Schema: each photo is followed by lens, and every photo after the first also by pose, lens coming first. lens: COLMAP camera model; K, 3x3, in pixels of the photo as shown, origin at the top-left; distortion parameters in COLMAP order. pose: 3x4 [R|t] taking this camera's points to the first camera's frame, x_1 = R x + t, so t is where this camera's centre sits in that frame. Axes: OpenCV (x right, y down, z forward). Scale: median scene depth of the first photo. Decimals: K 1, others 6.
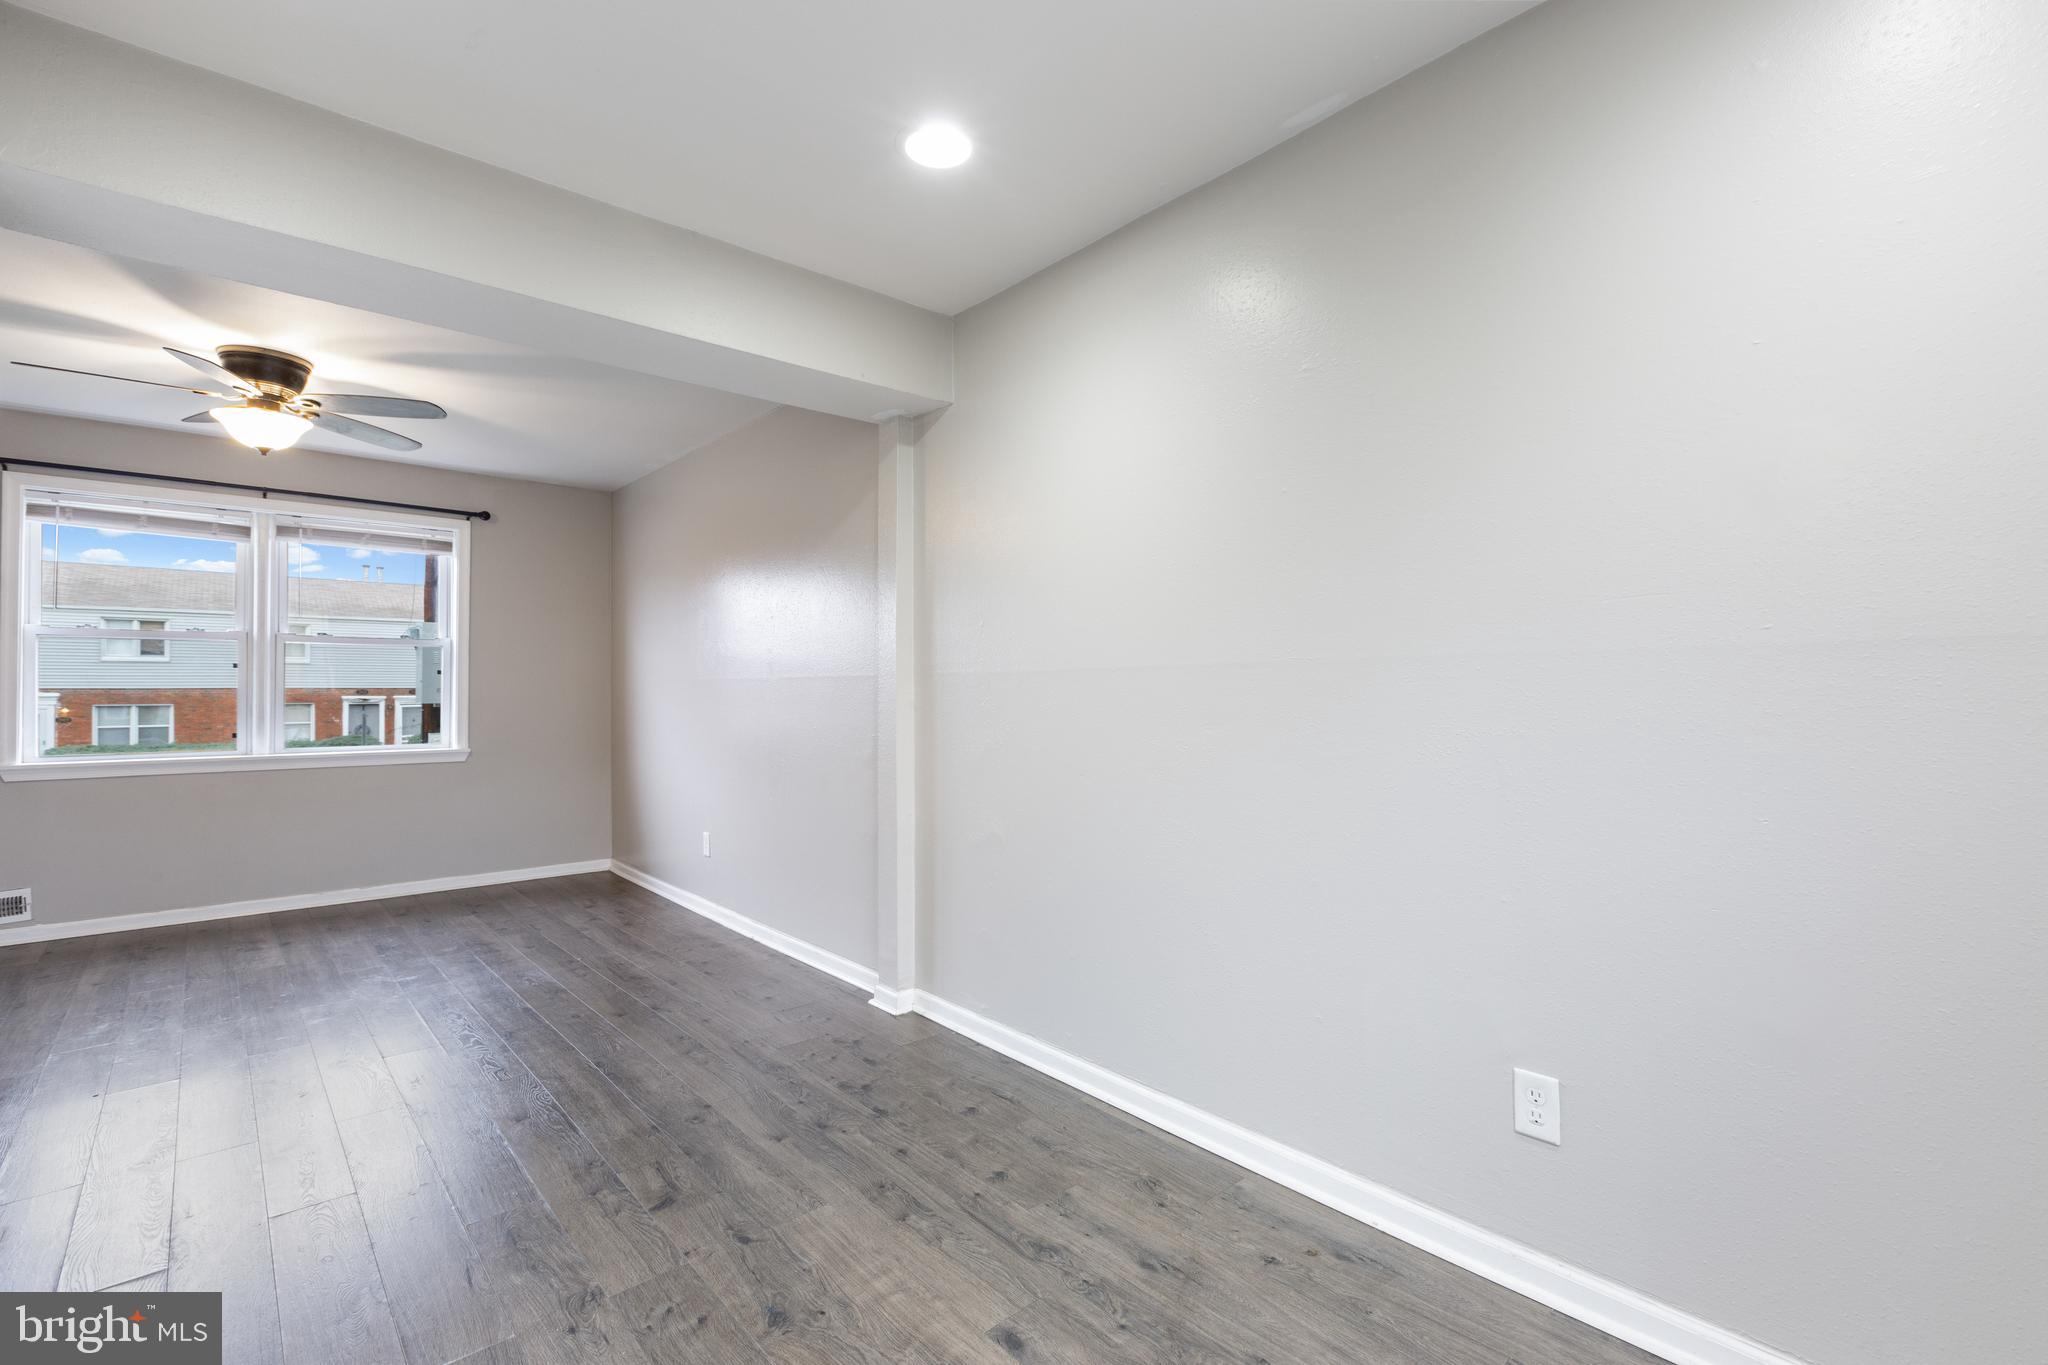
lens RADIAL K [[910.0, 0, 1022.1], [0, 910.0, 685.2], [0, 0, 1]] dist [0.001918, -0.000332]
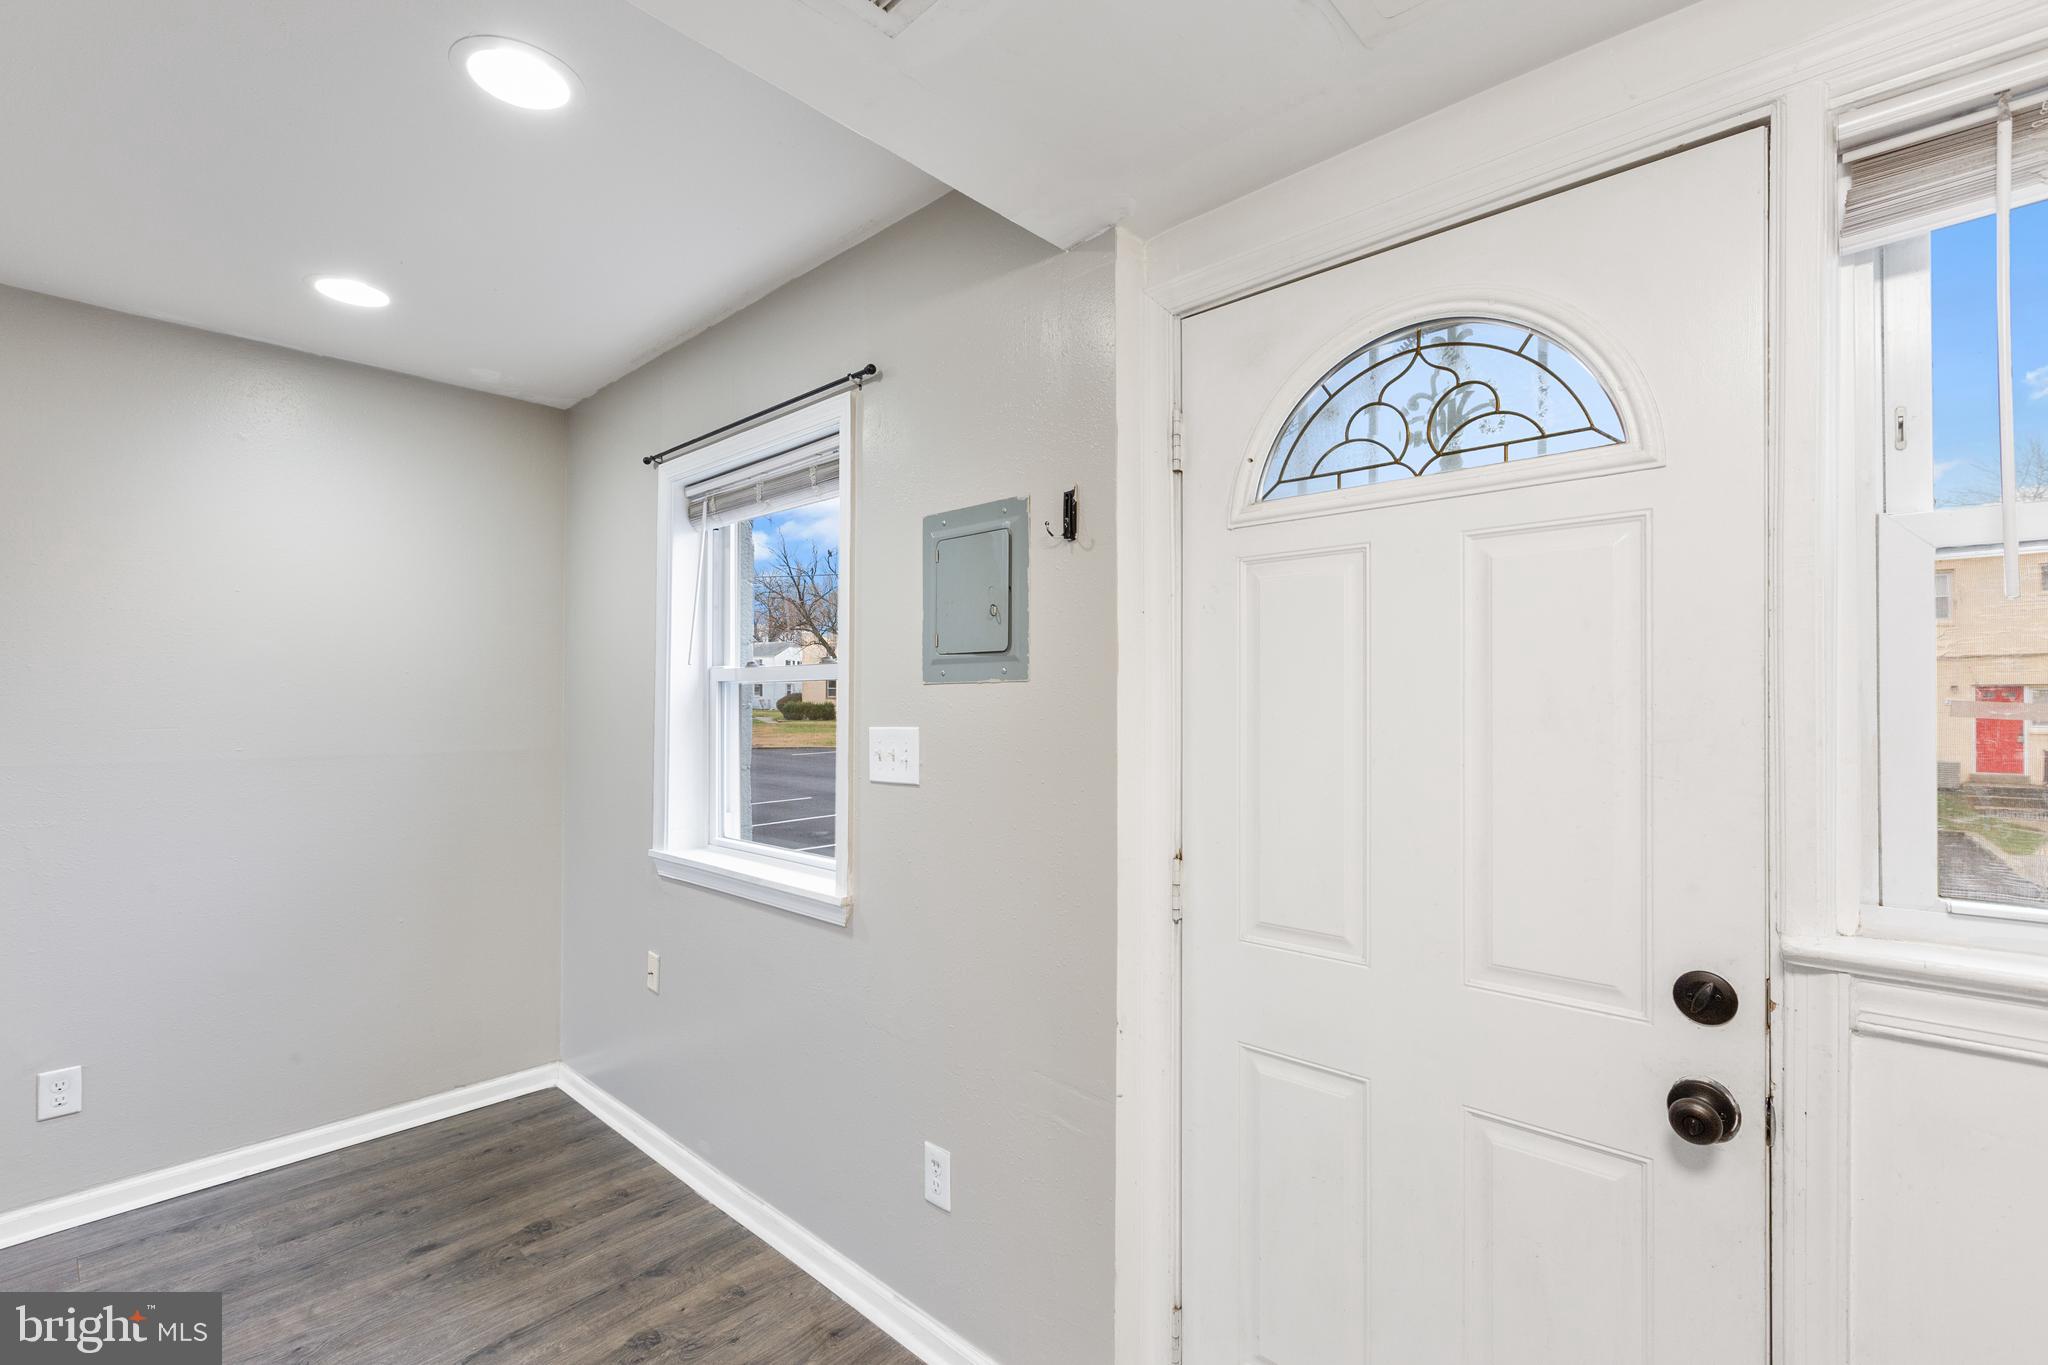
lens RADIAL K [[922.7, 0, 1029.2], [0, 922.7, 697.1], [0, 0, 1]] dist [0.001643, 0.000402]
pose [[-0.104087, 0.014955, 0.994456, -0.537962], [-0.009229, 0.999829, -0.016002, -0.069952], [-0.994525, -0.010843, -0.103931, -0.167672]]
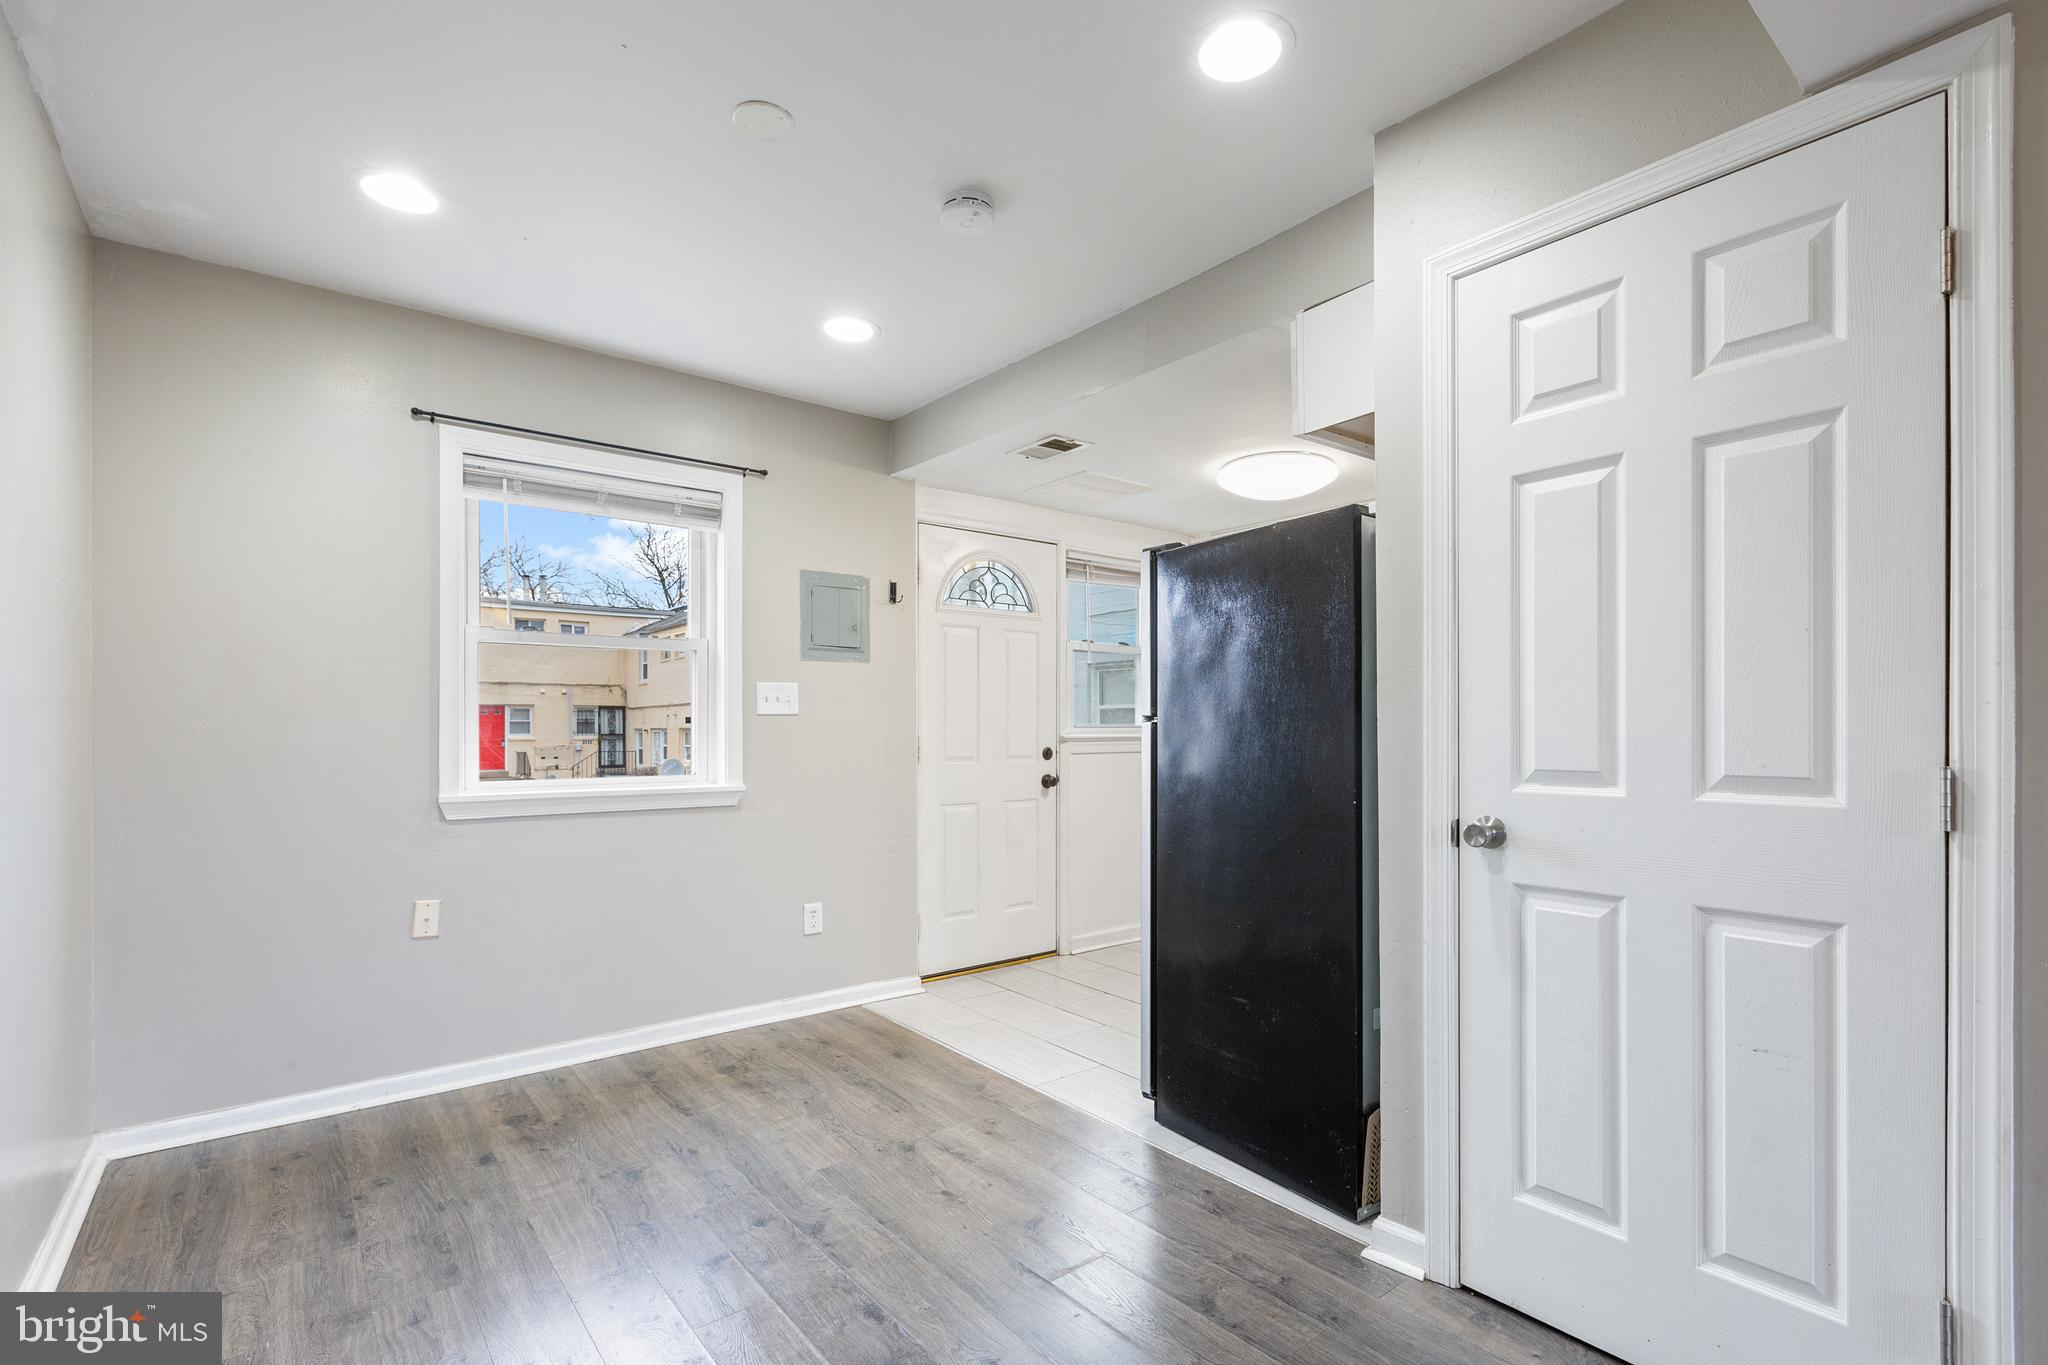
lens RADIAL K [[935.4, 0, 1025.7], [0, 935.4, 725.5], [0, 0, 1]] dist [0.003760, 0.000988]
pose [[-0.998998, 0.008840, 0.043872, -0.242824], [0.008373, 0.999906, -0.010828, 0.009039], [-0.043964, -0.010449, -0.998978, 0.988260]]
